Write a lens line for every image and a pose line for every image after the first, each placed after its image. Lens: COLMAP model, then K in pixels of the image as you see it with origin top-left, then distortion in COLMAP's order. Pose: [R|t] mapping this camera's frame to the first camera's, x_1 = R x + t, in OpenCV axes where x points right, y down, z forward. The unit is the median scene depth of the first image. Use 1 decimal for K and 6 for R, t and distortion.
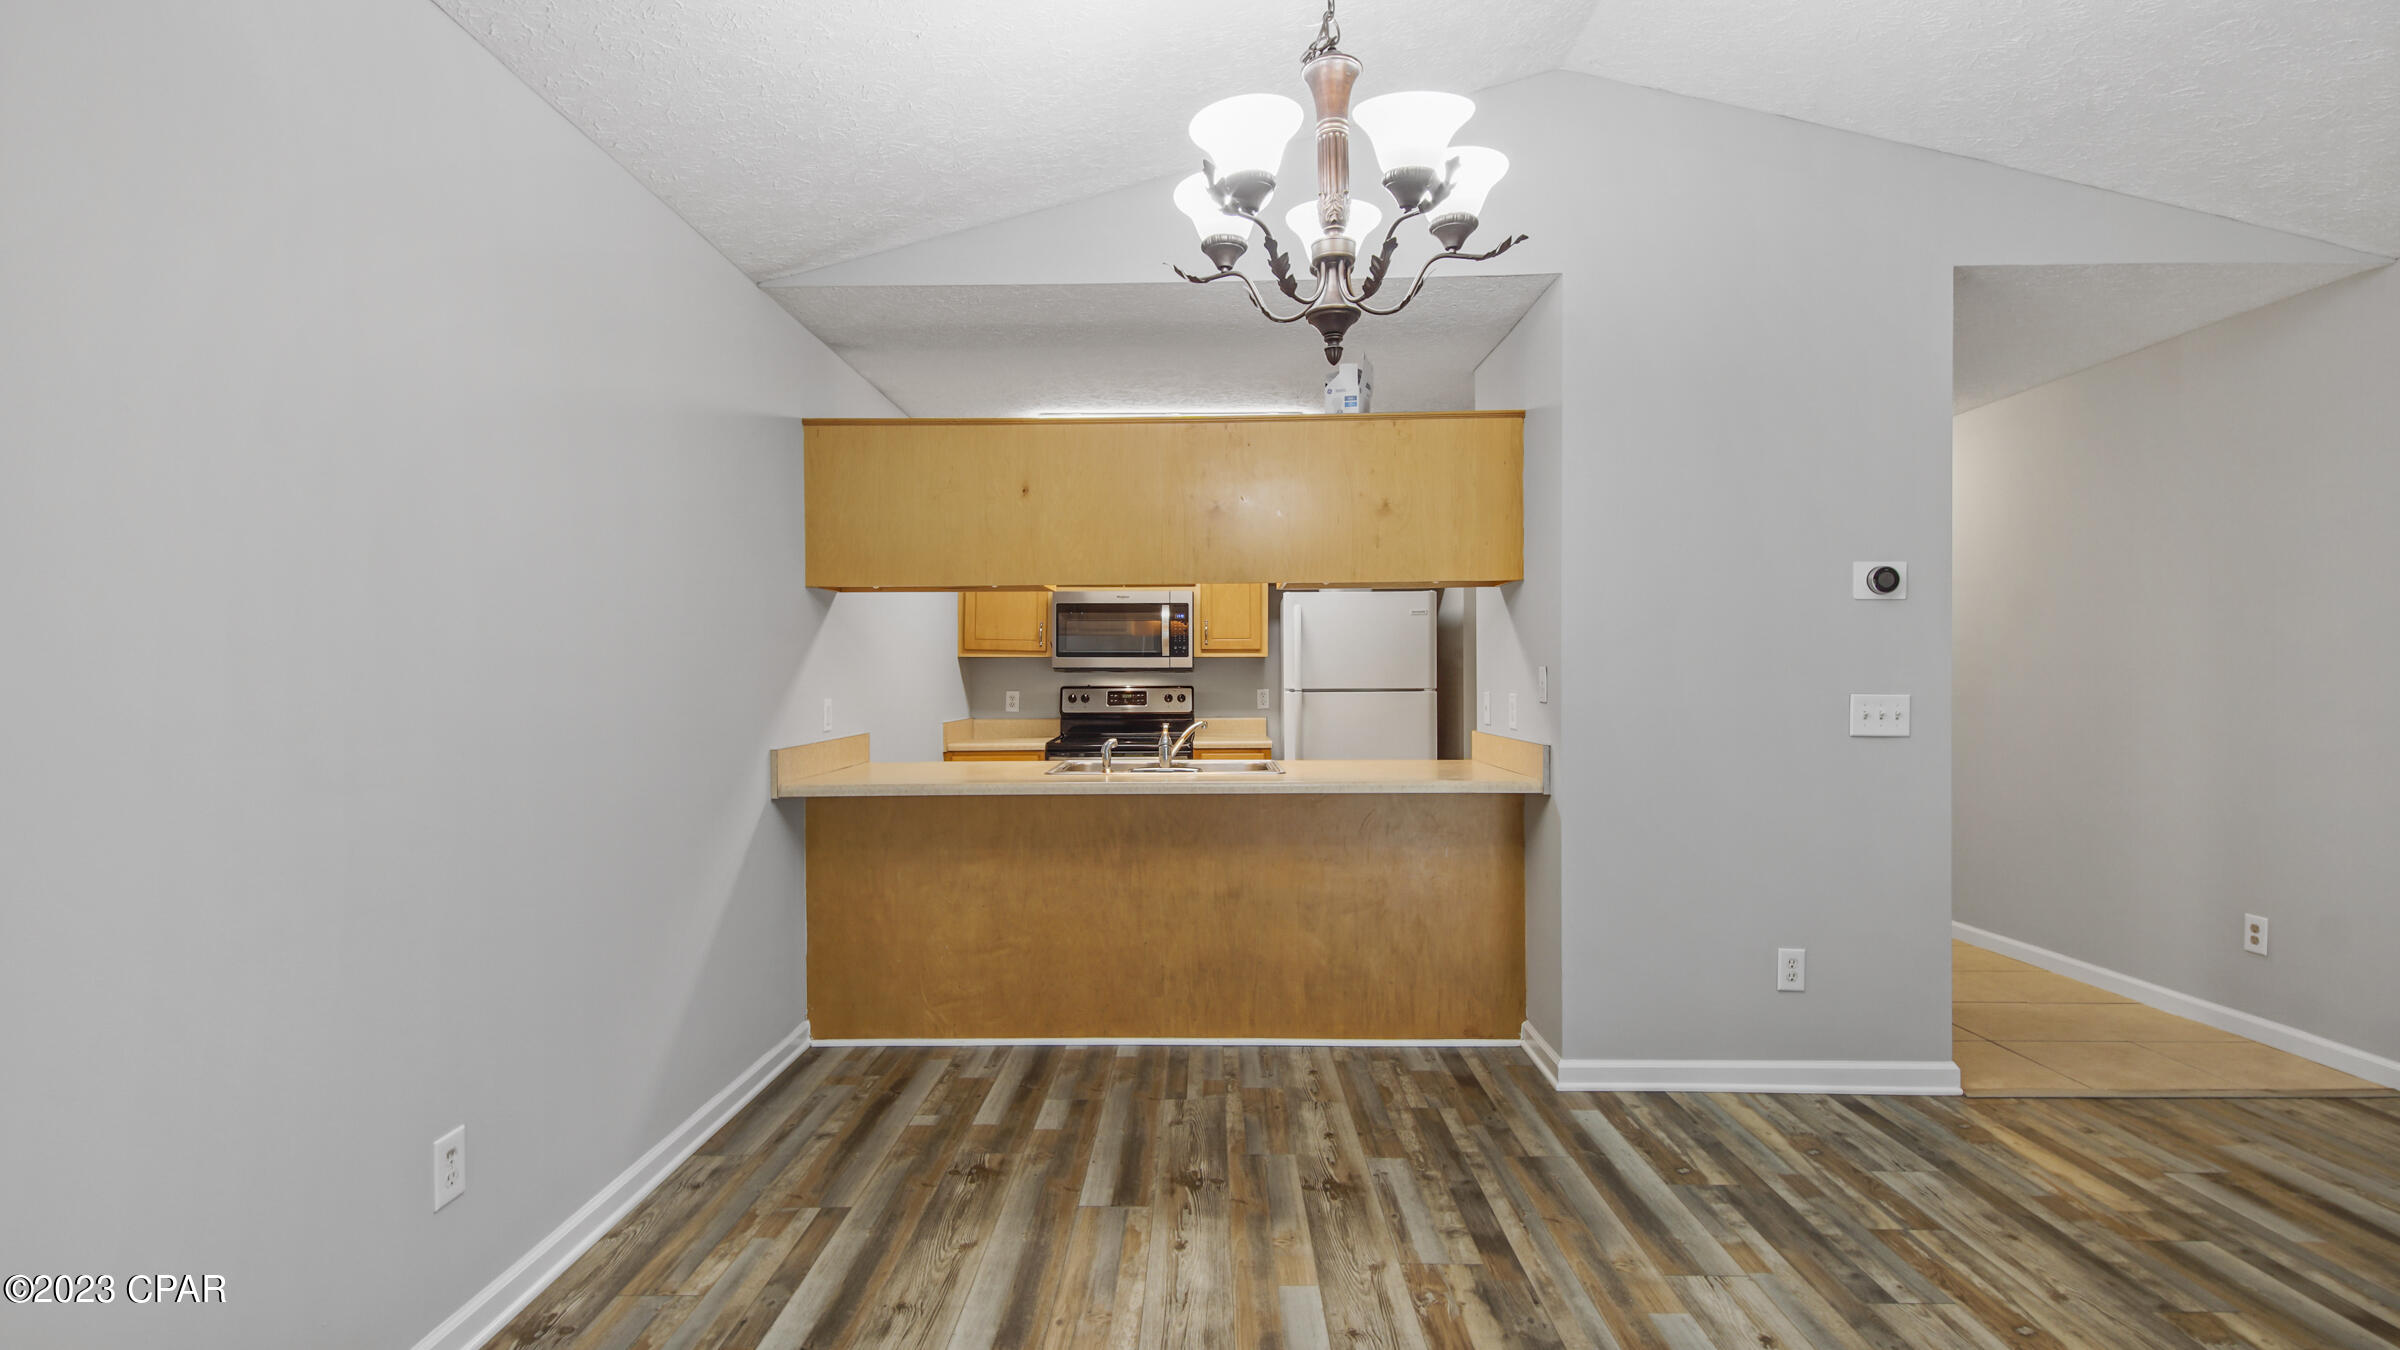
lens RADIAL K [[1075.4, 0, 1176.0], [0, 1075.4, 679.3], [0, 0, 1]] dist [0.014594, -0.010527]
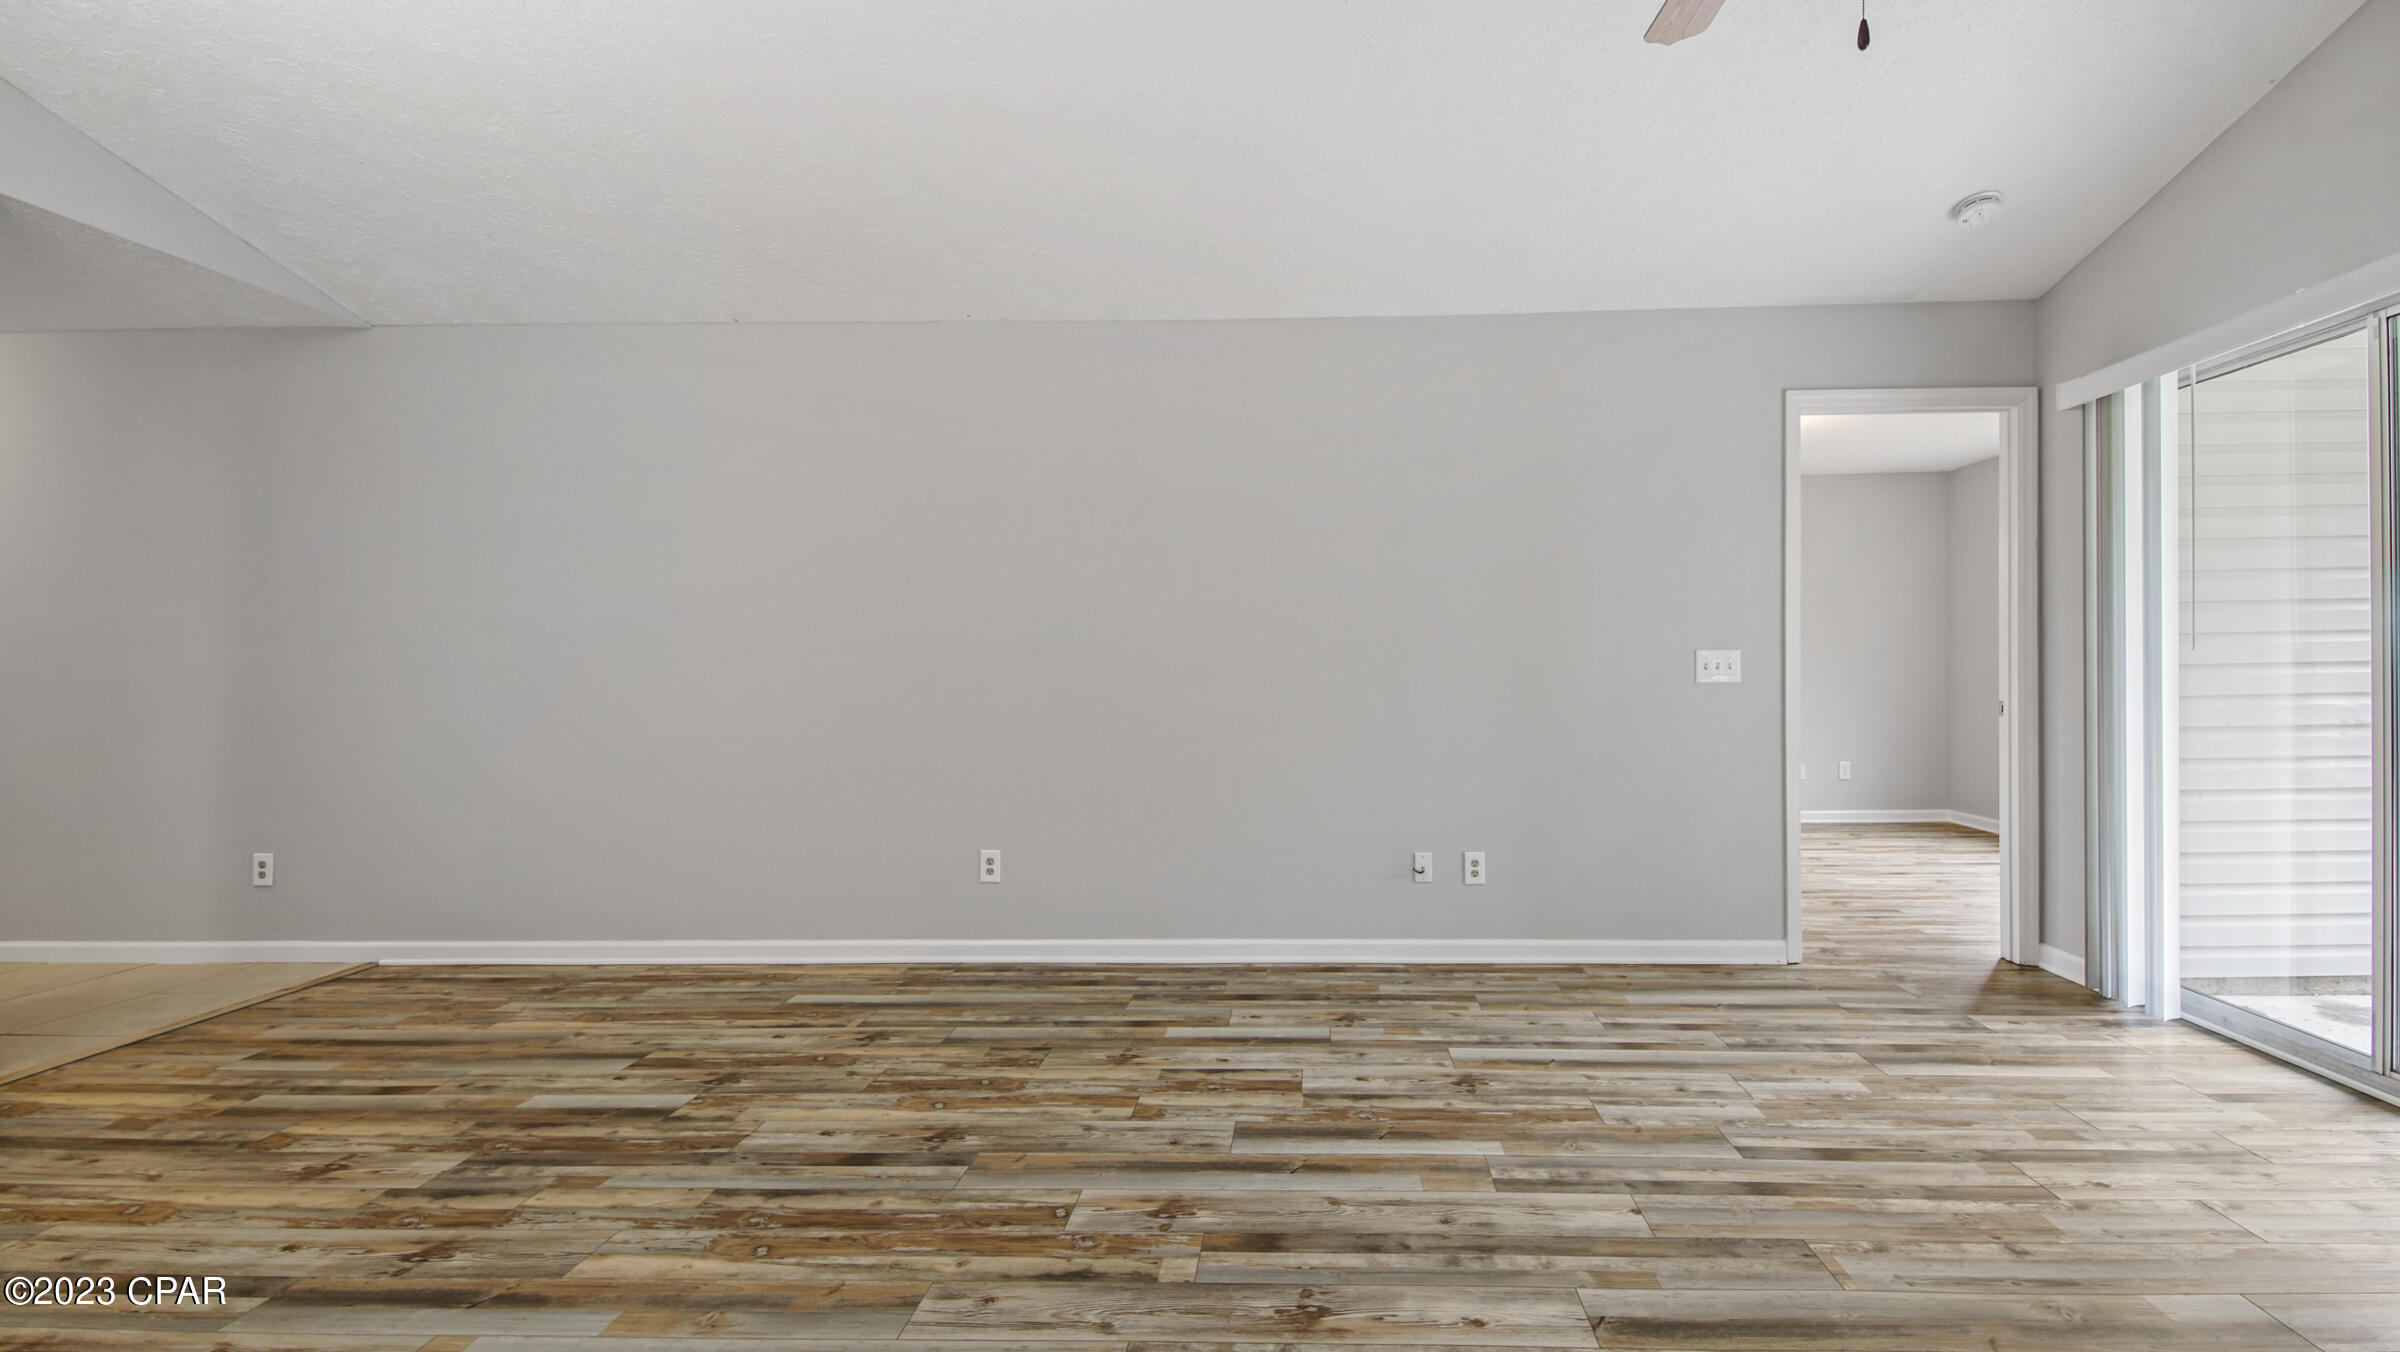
lens RADIAL K [[1075.4, 0, 1294.2], [0, 1075.4, 644.2], [0, 0, 1]] dist [0.014594, -0.010527]
pose [[-0.001822, 0.008800, 0.999960, -0.220068], [0.003080, 0.999957, -0.008794, 0.011932], [-0.999994, 0.003064, -0.001849, -0.141031]]
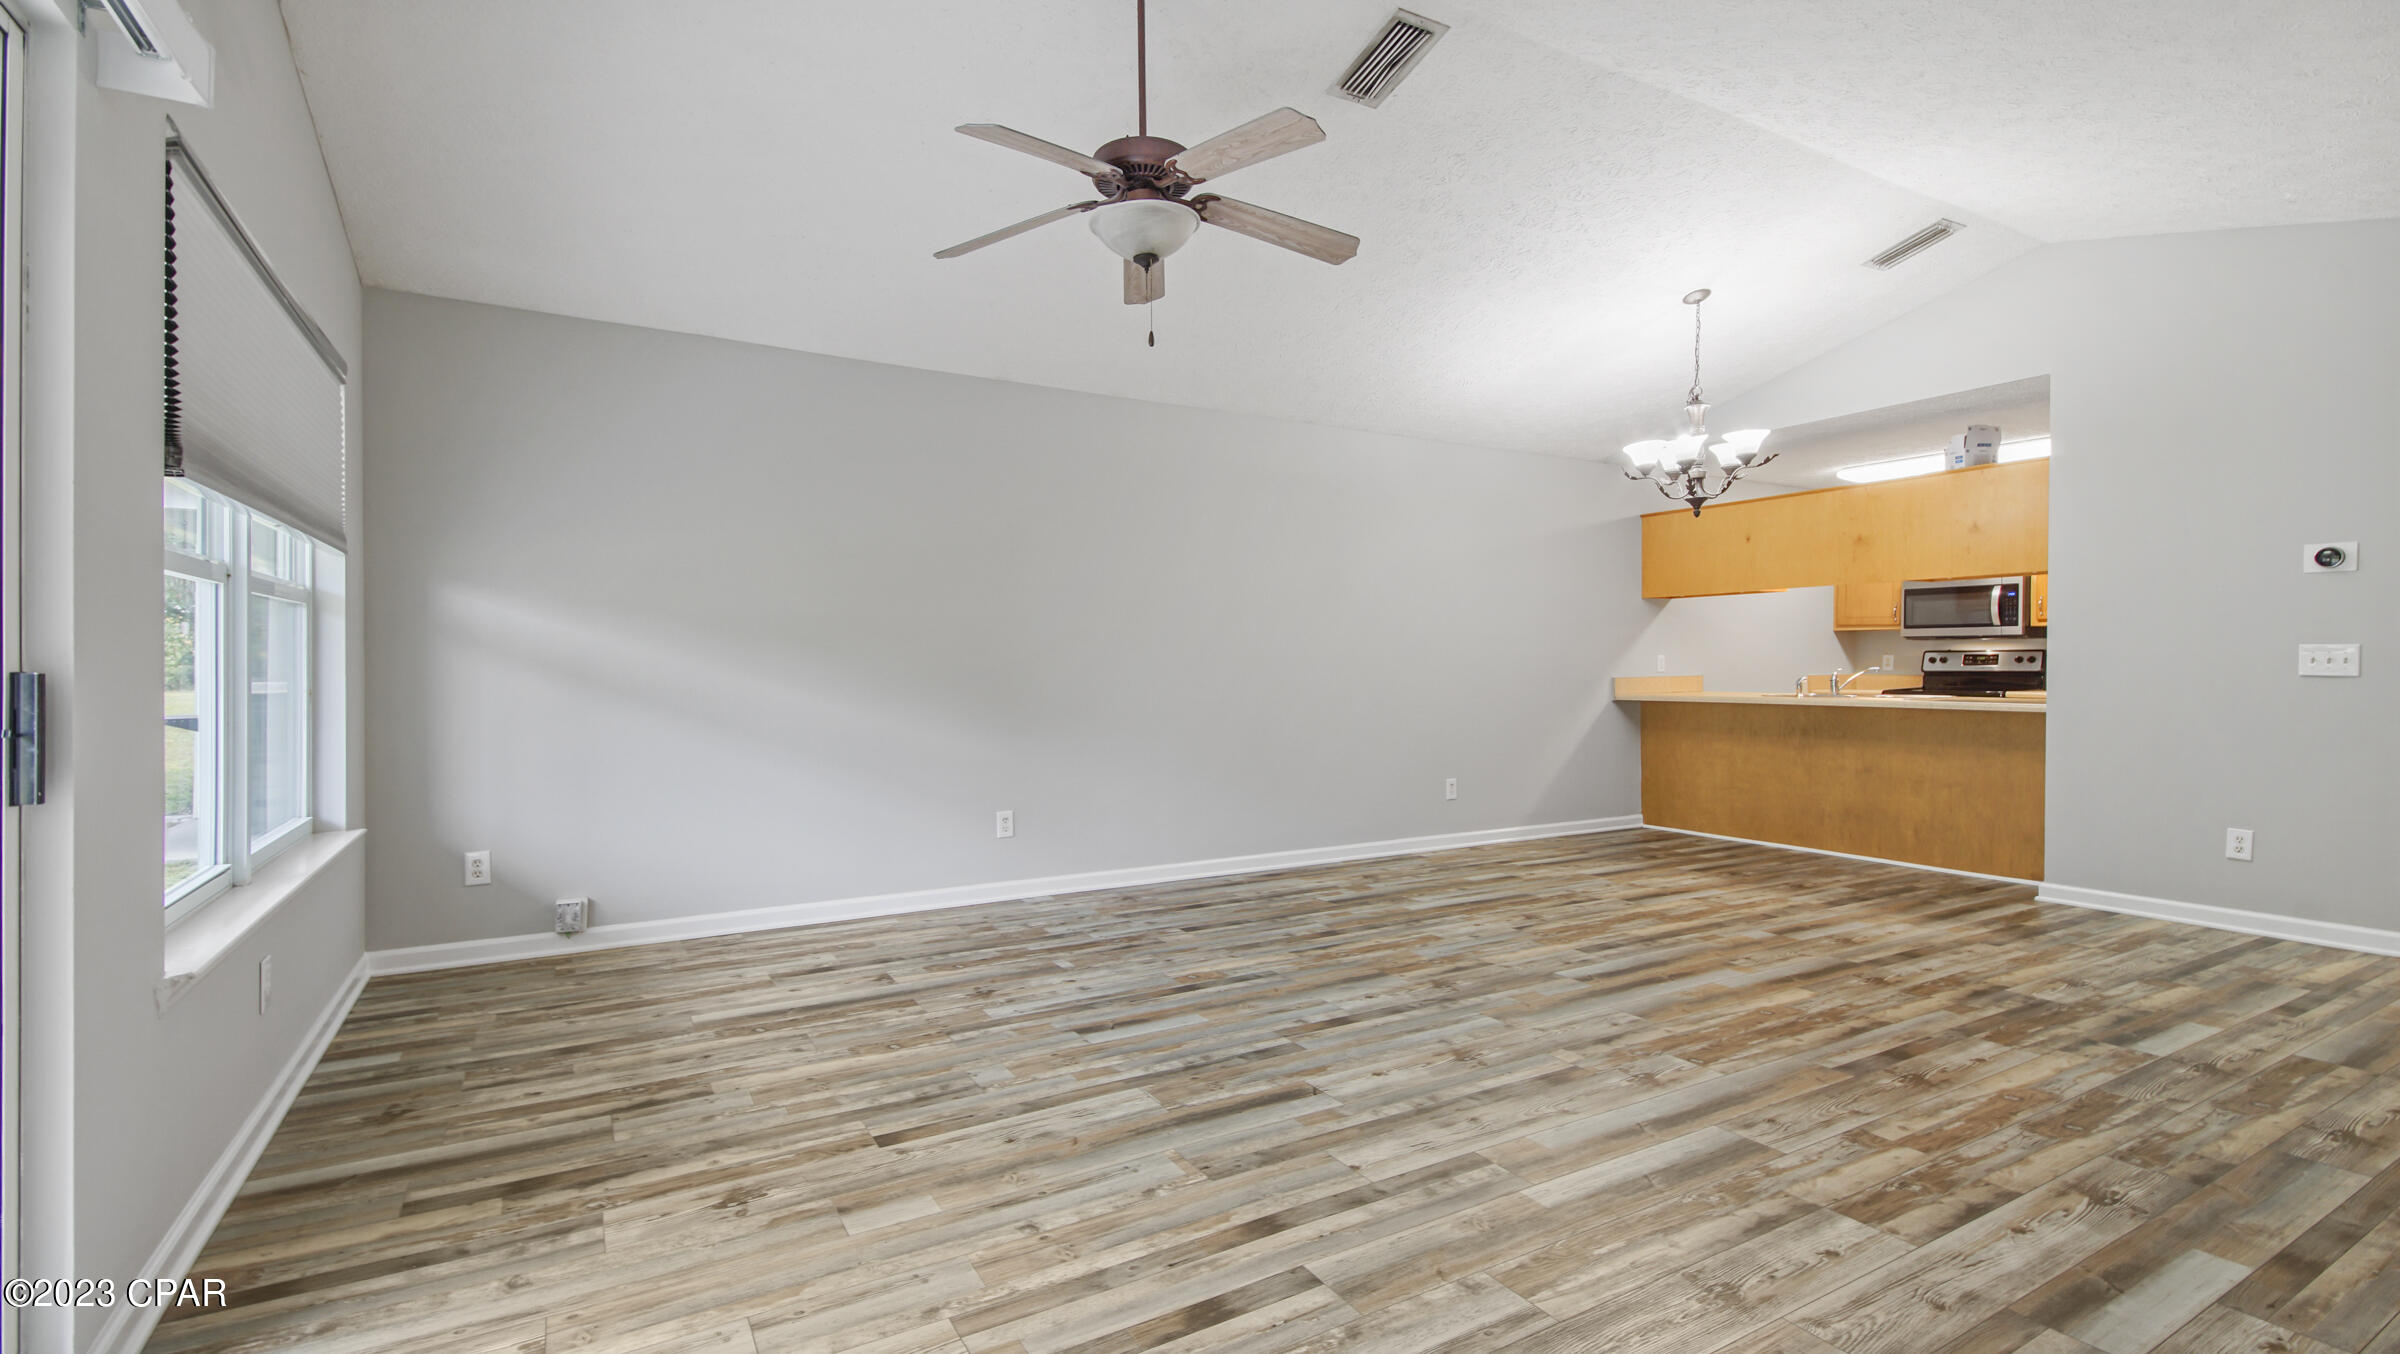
lens RADIAL K [[1075.4, 0, 1179.8], [0, 1075.4, 670.7], [0, 0, 1]] dist [0.014594, -0.010527]
pose [[0.515162, 0.008577, -0.857050, 0.974751], [0.000217, 0.999949, 0.010138, 0.030508], [0.857093, -0.005409, 0.515133, -0.799505]]
